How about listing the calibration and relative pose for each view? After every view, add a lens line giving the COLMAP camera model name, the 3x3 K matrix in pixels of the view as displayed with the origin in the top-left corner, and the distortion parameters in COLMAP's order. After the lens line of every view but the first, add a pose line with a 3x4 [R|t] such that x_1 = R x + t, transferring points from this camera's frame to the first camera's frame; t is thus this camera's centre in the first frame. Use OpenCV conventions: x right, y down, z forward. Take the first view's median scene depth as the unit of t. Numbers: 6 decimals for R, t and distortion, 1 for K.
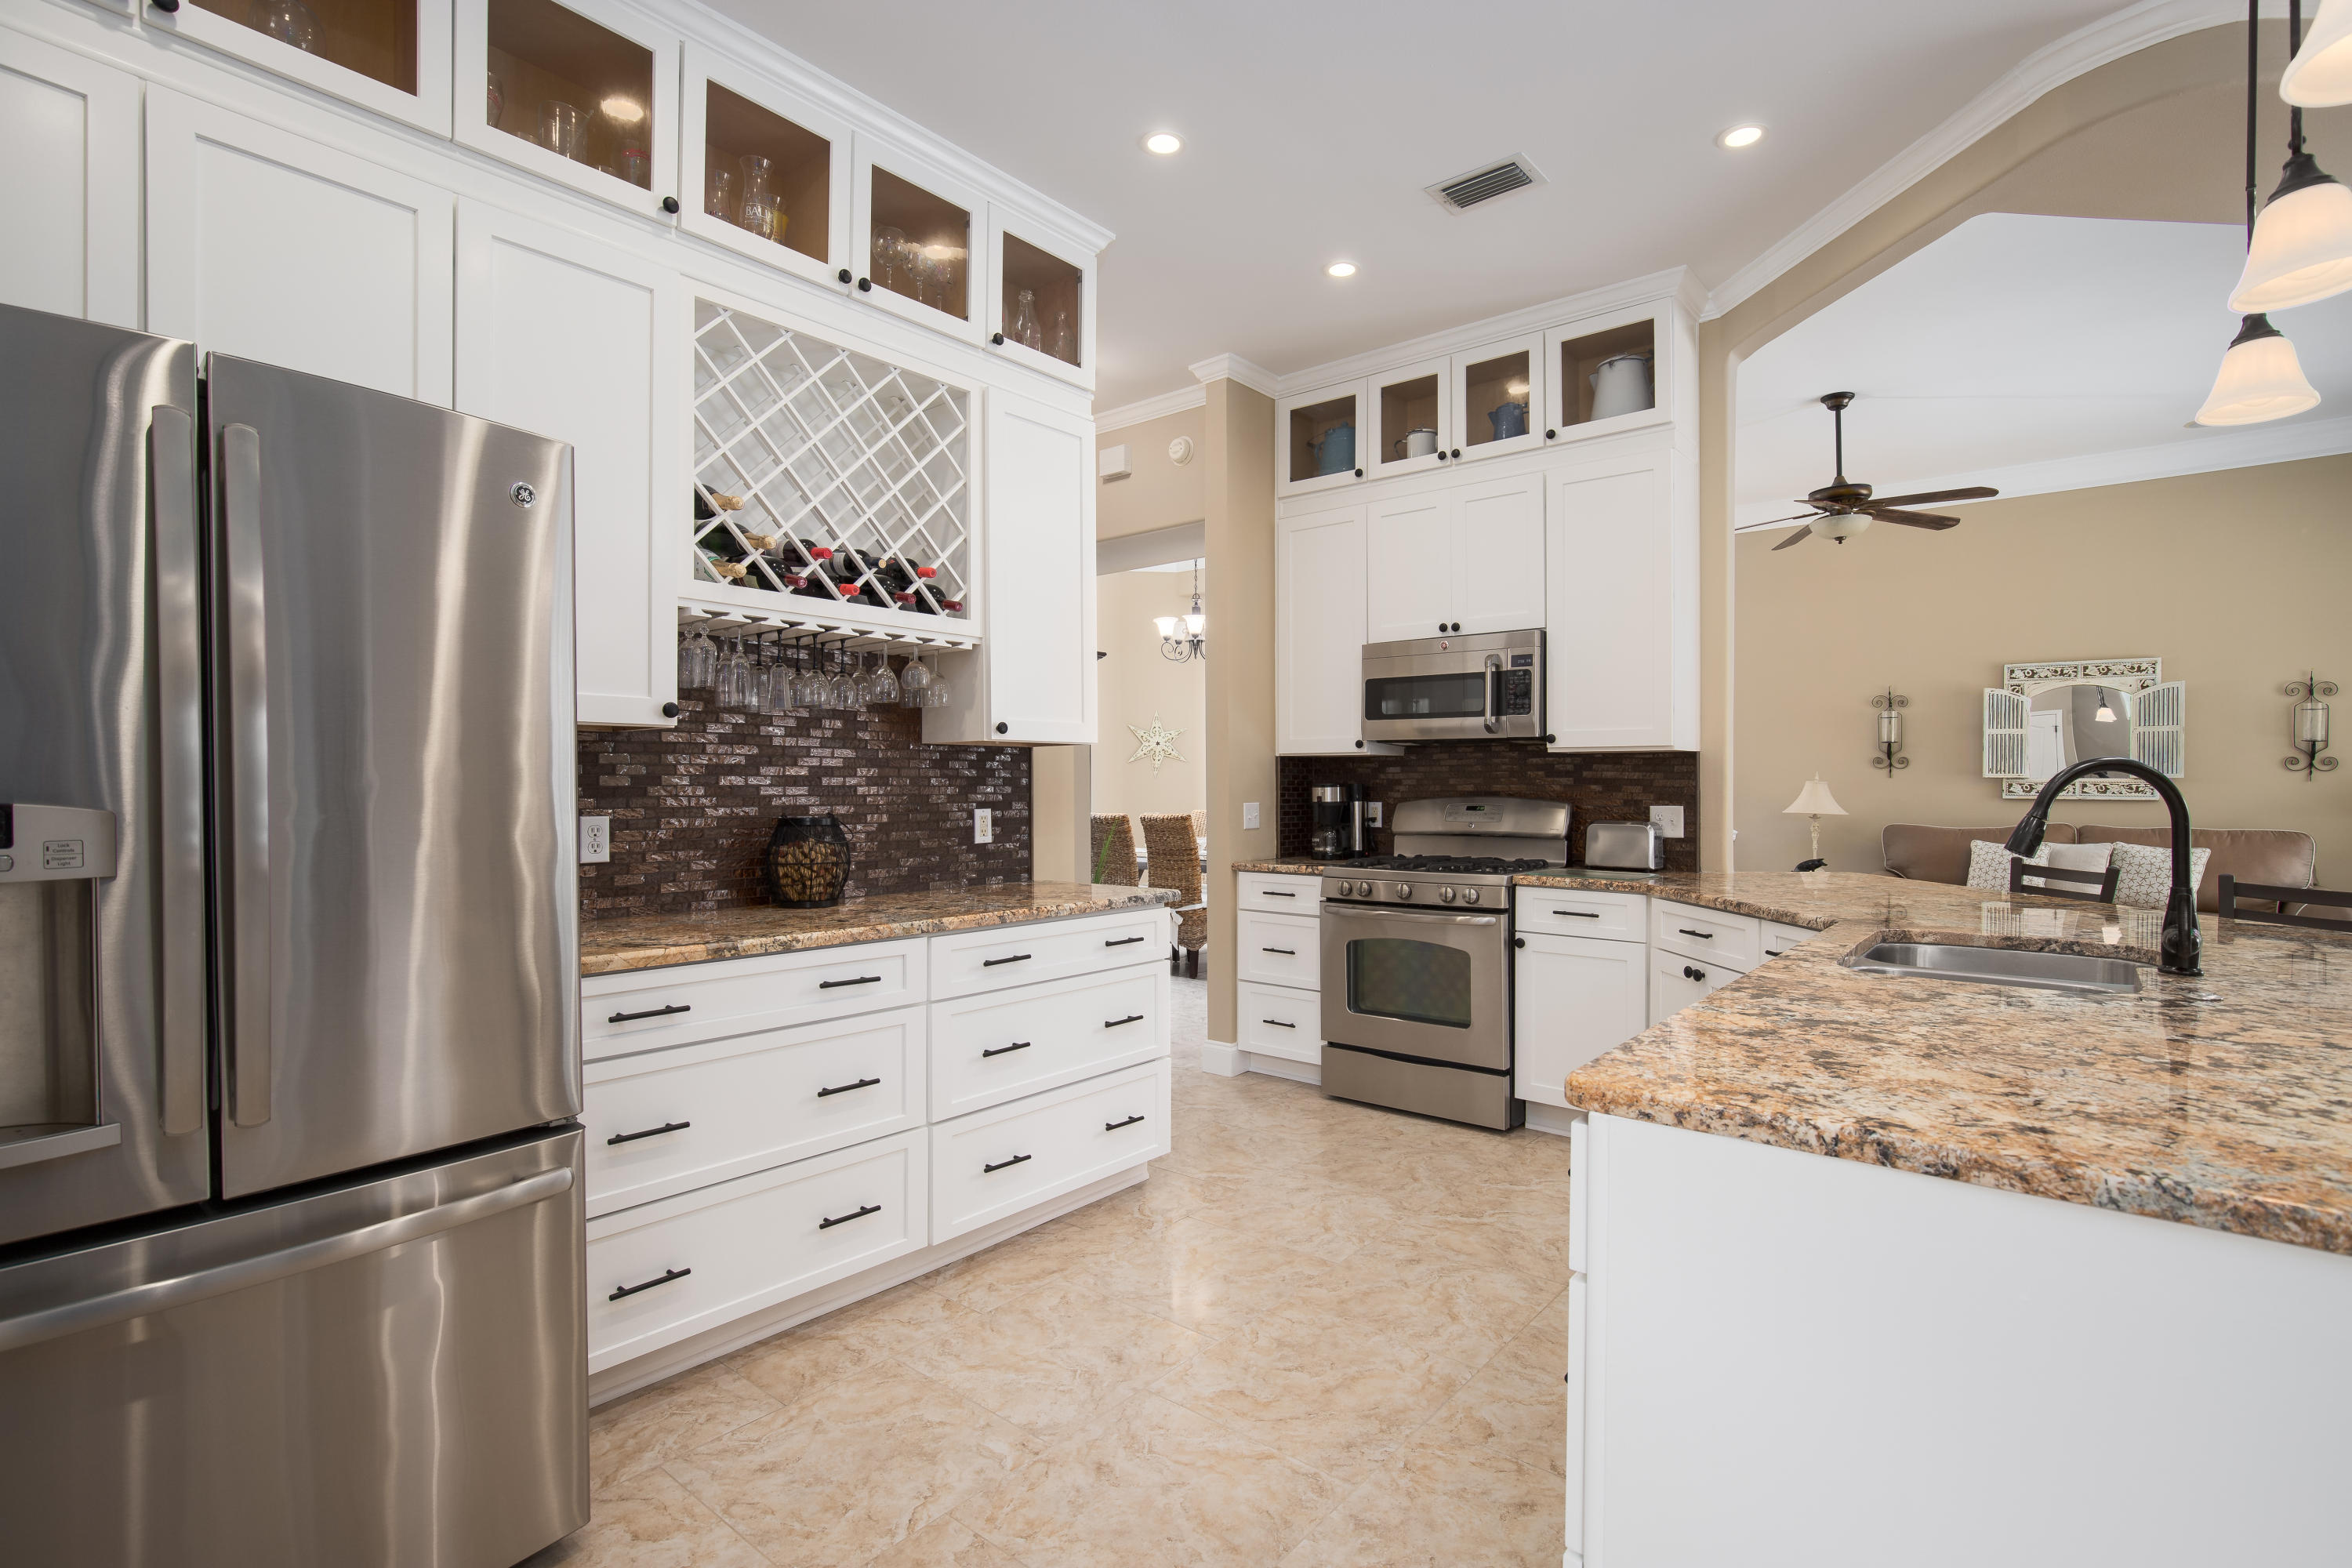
lens RADIAL K [[1099.8, 0, 1169.0], [0, 1099.8, 779.7], [0, 0, 1]] dist [-0.011370, 0.000364]
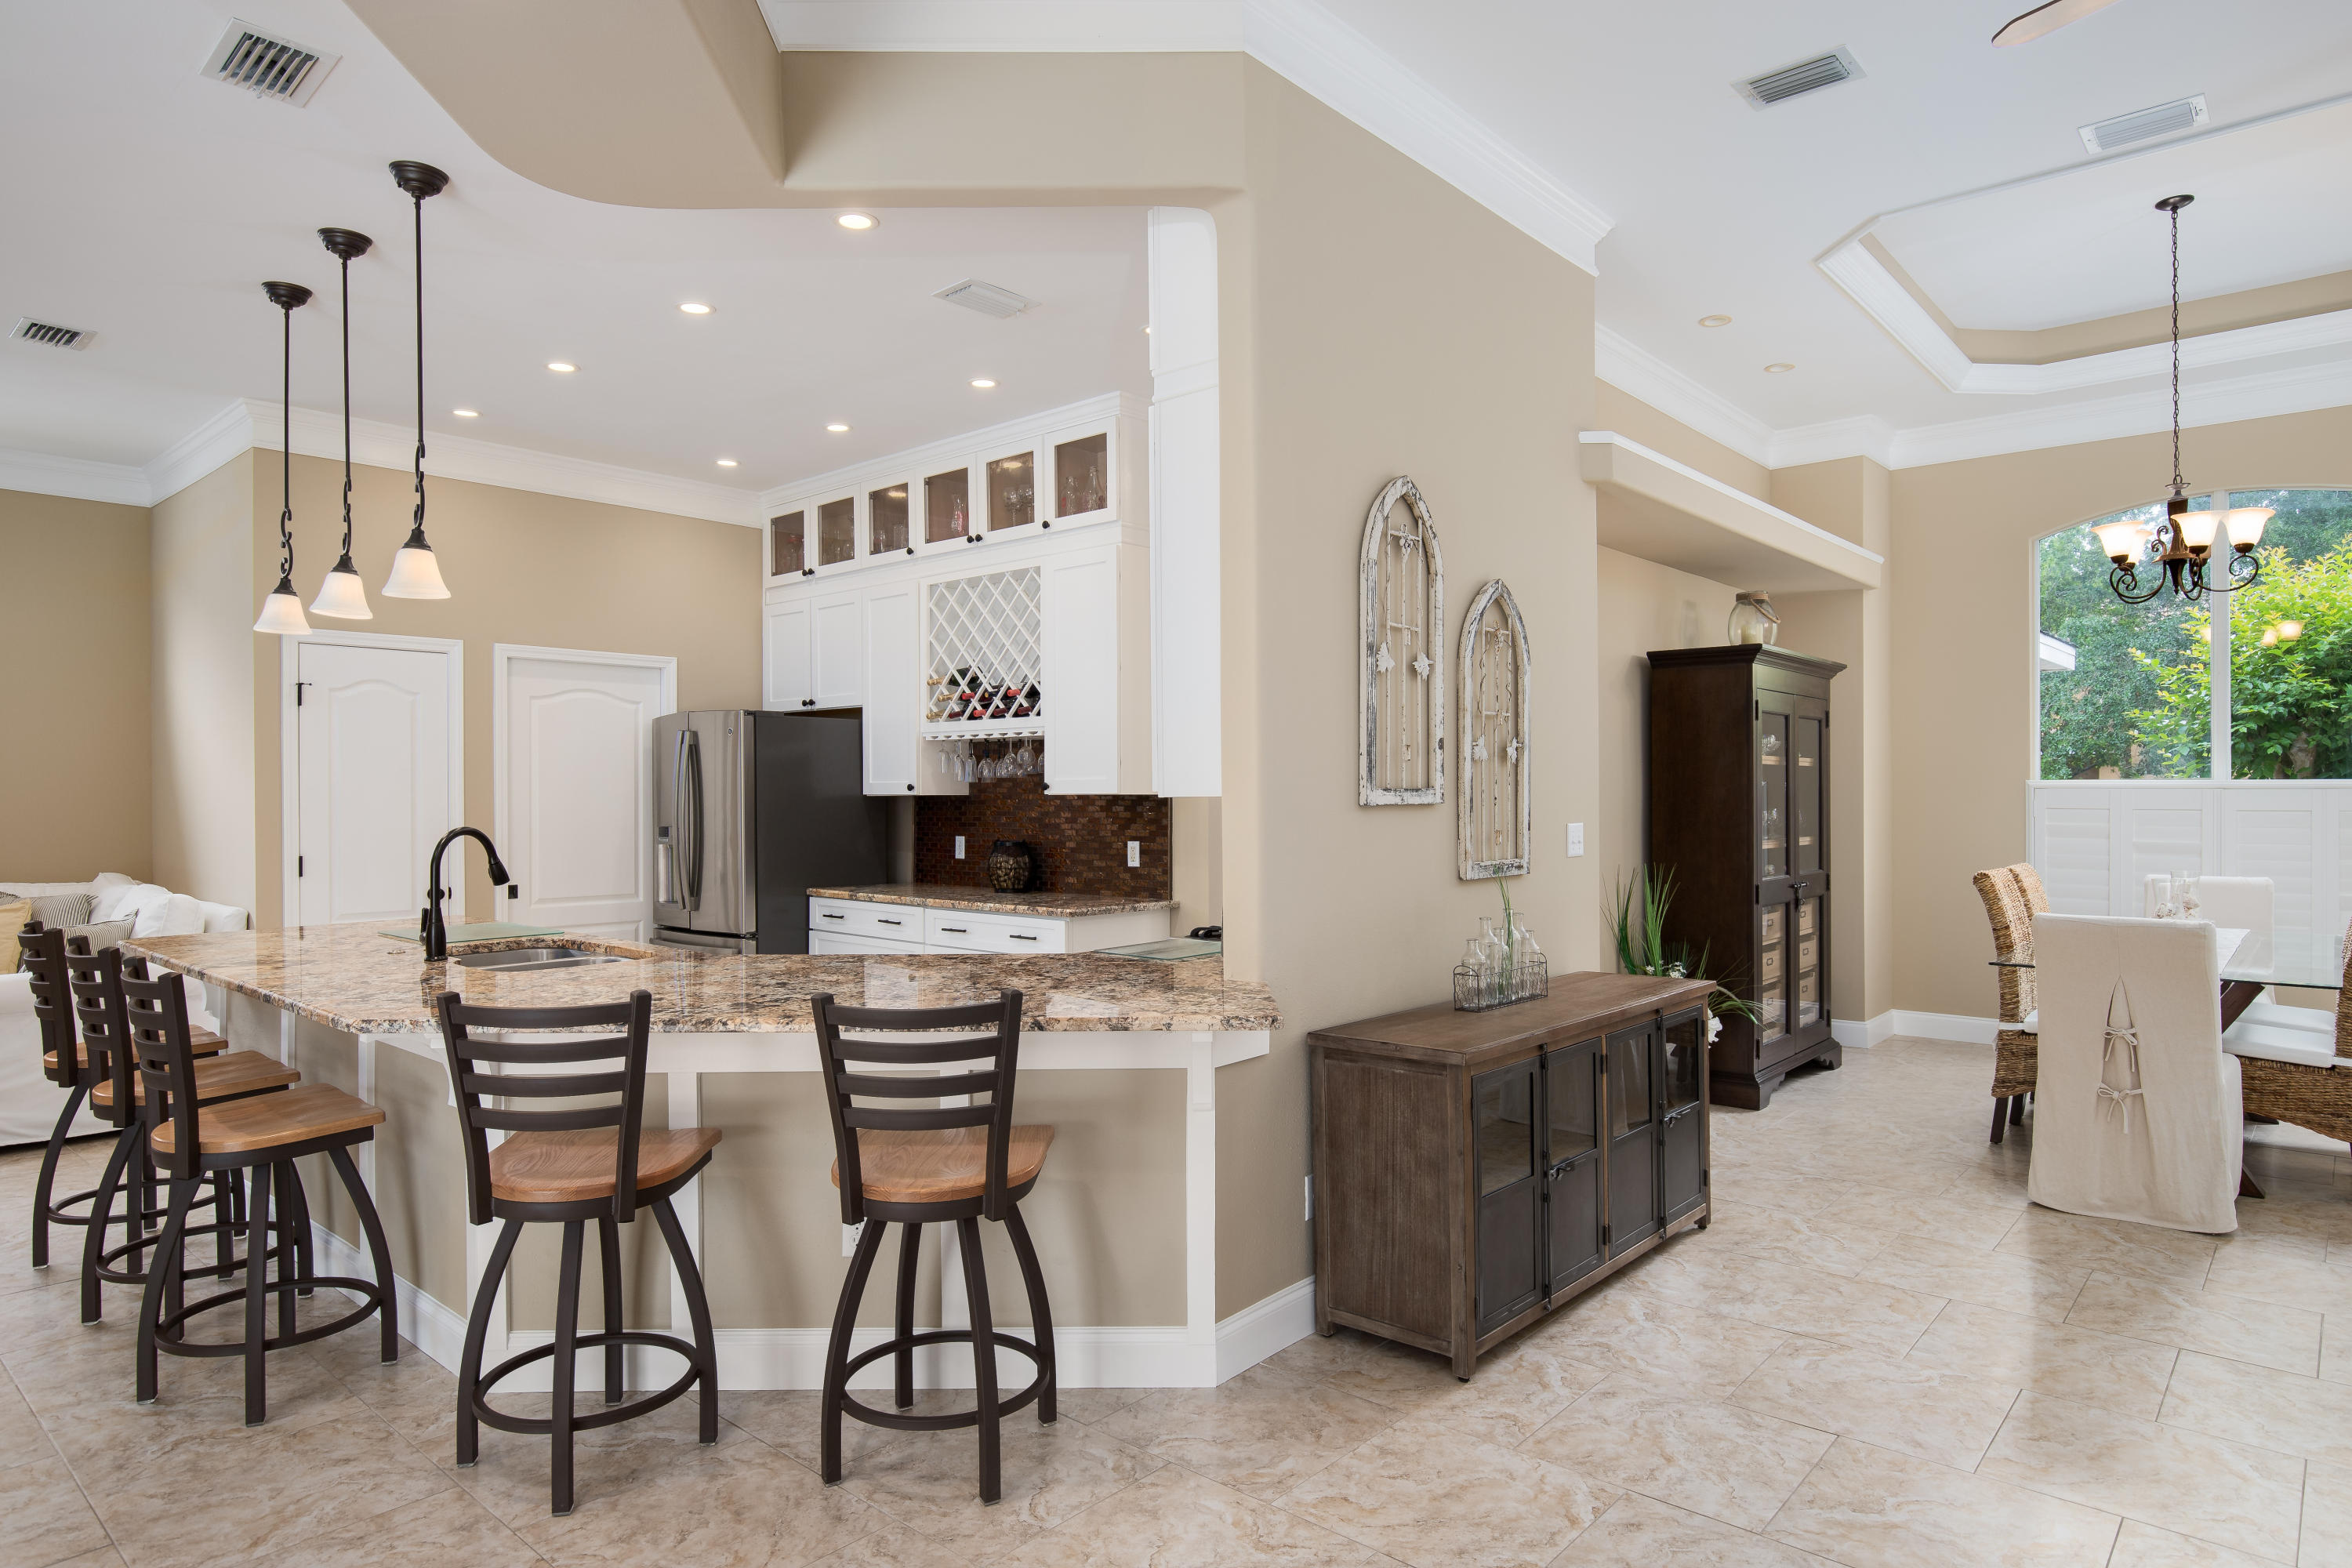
lens RADIAL K [[1343.0, 0, 1220.6], [0, 1343.0, 793.6], [0, 0, 1]] dist [-0.000558, -0.002213]
pose [[-0.016039, -0.002221, -0.999869, 1.511091], [0.010376, 0.999943, -0.002388, -0.027769], [0.999818, -0.010413, -0.016015, 1.151410]]
